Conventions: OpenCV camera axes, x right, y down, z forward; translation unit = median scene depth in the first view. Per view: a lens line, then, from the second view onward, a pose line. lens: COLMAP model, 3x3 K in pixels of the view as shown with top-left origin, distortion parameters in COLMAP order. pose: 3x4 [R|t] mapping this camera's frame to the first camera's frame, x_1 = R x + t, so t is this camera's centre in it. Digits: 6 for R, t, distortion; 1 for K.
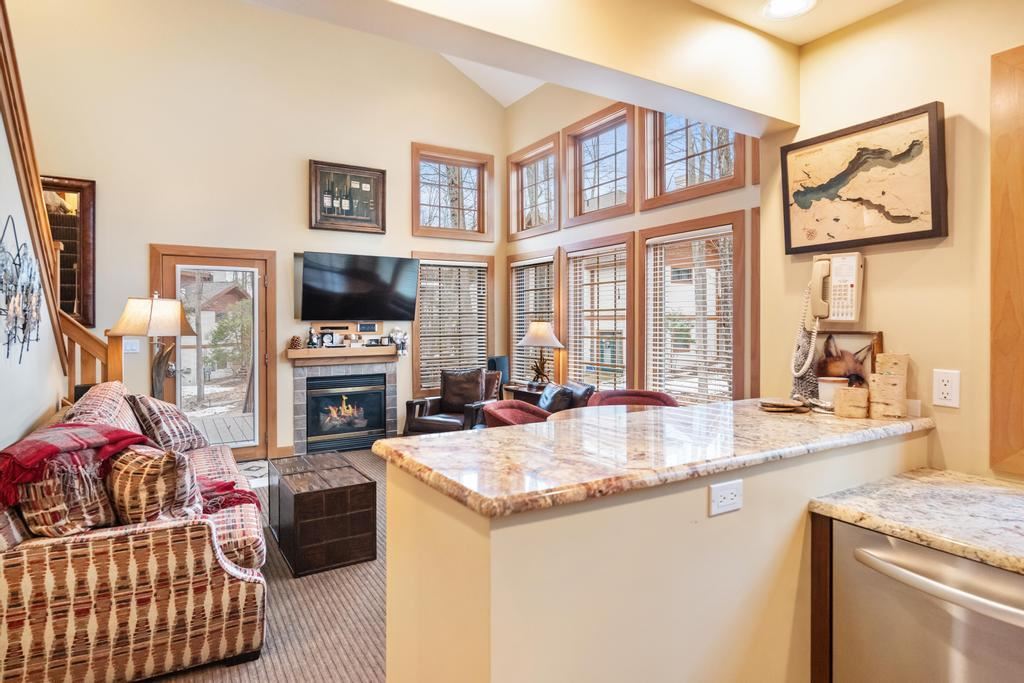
lens RADIAL K [[554.8, 0, 498.1], [0, 554.8, 324.1], [0, 0, 1]] dist [-0.000740, -0.001868]
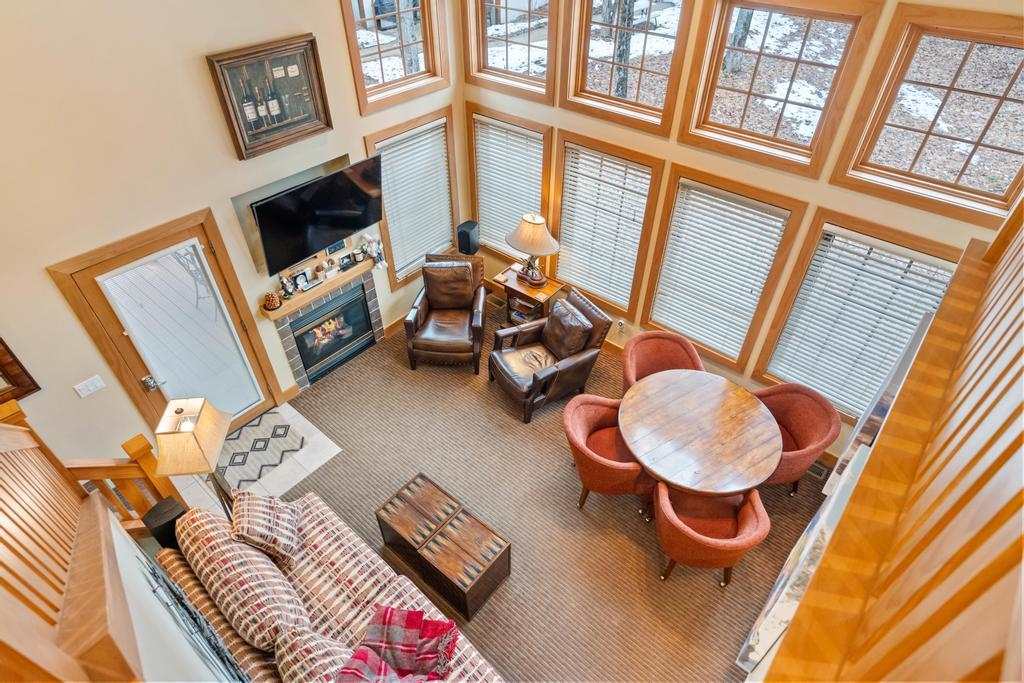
lens RADIAL K [[554.8, 0, 505.5], [0, 554.8, 345.4], [0, 0, 1]] dist [-0.000740, -0.001868]
pose [[0.947311, -0.214194, 0.238165, -0.236007], [0.006150, 0.755560, 0.655051, -0.457118], [-0.320256, -0.619072, 0.717067, 0.227547]]
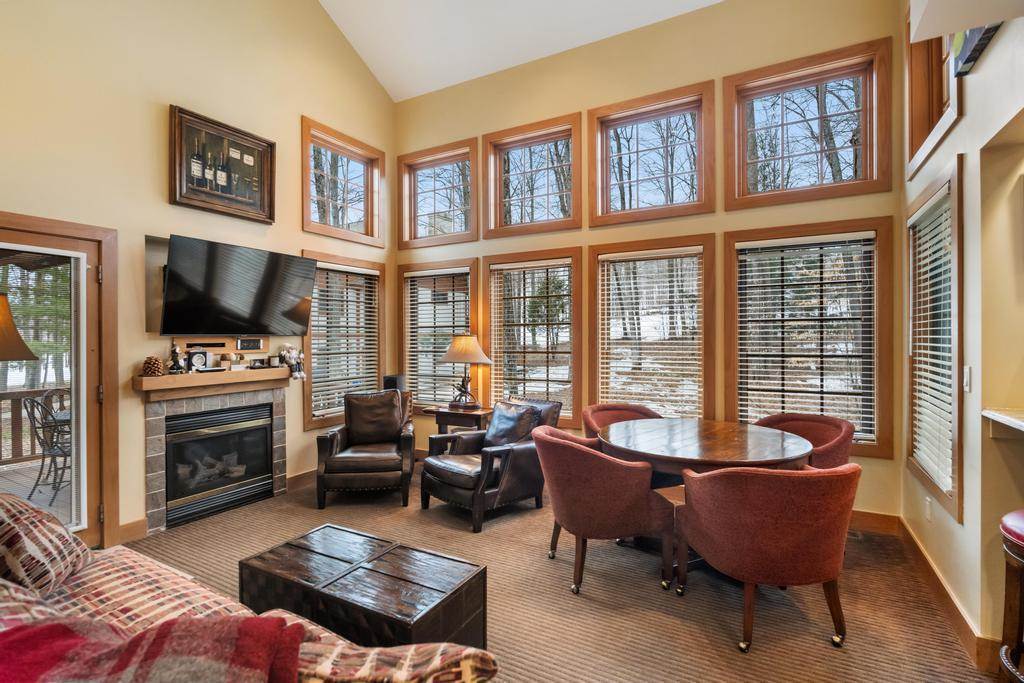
lens RADIAL K [[489.2, 0, 503.2], [0, 489.2, 339.1], [0, 0, 1]] dist [-0.003676, 0.000563]
pose [[0.870052, -0.002794, 0.492952, -0.277759], [0.004603, 0.999986, -0.002457, 0.002506], [-0.492938, 0.004407, 0.870053, 0.256877]]
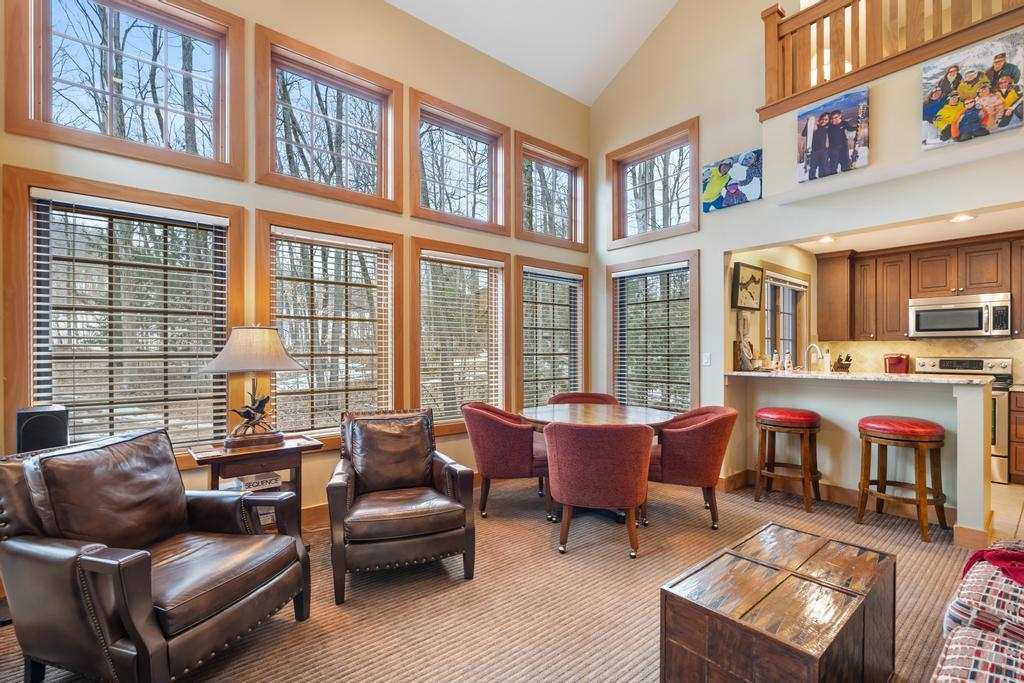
lens RADIAL K [[457.8, 0, 512.0], [0, 457.8, 353.2], [0, 0, 1]] dist [-0.001253, -0.000129]
pose [[-0.161972, -0.004669, 0.986784, -0.453545], [0.002411, 0.999984, 0.005128, 0.019342], [-0.986792, 0.003209, -0.161958, 0.822823]]
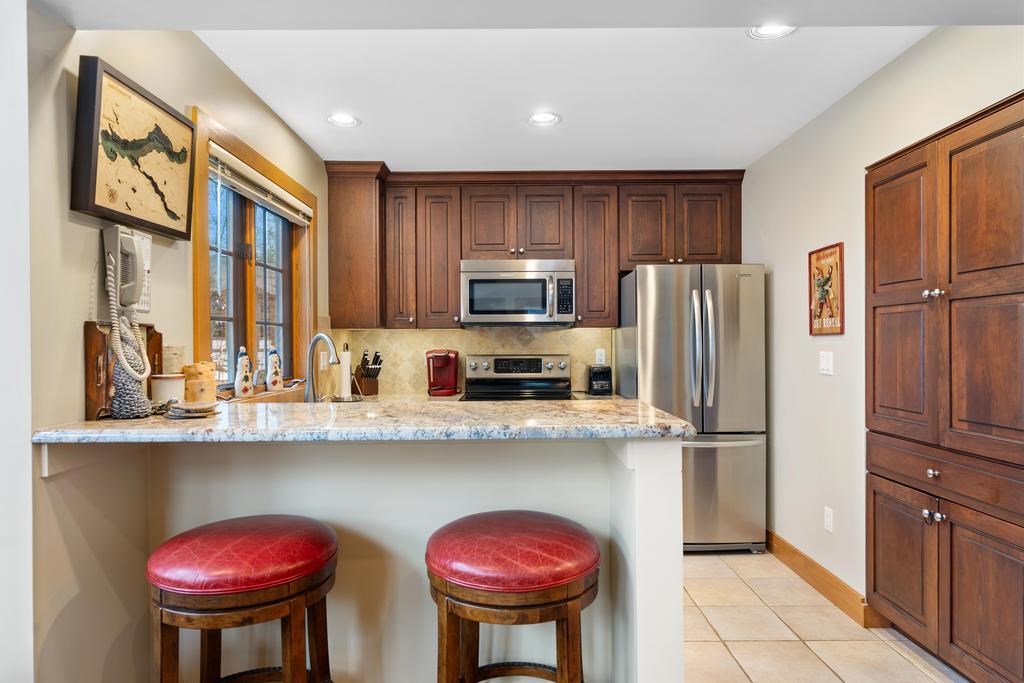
lens RADIAL K [[592.9, 0, 505.7], [0, 592.9, 338.4], [0, 0, 1]] dist [-0.003706, 0.001598]
pose [[-0.860659, 0.006377, 0.509142, -0.111757], [0.006796, 0.999976, -0.001037, 0.014029], [-0.509137, 0.002568, -0.860682, 0.500112]]
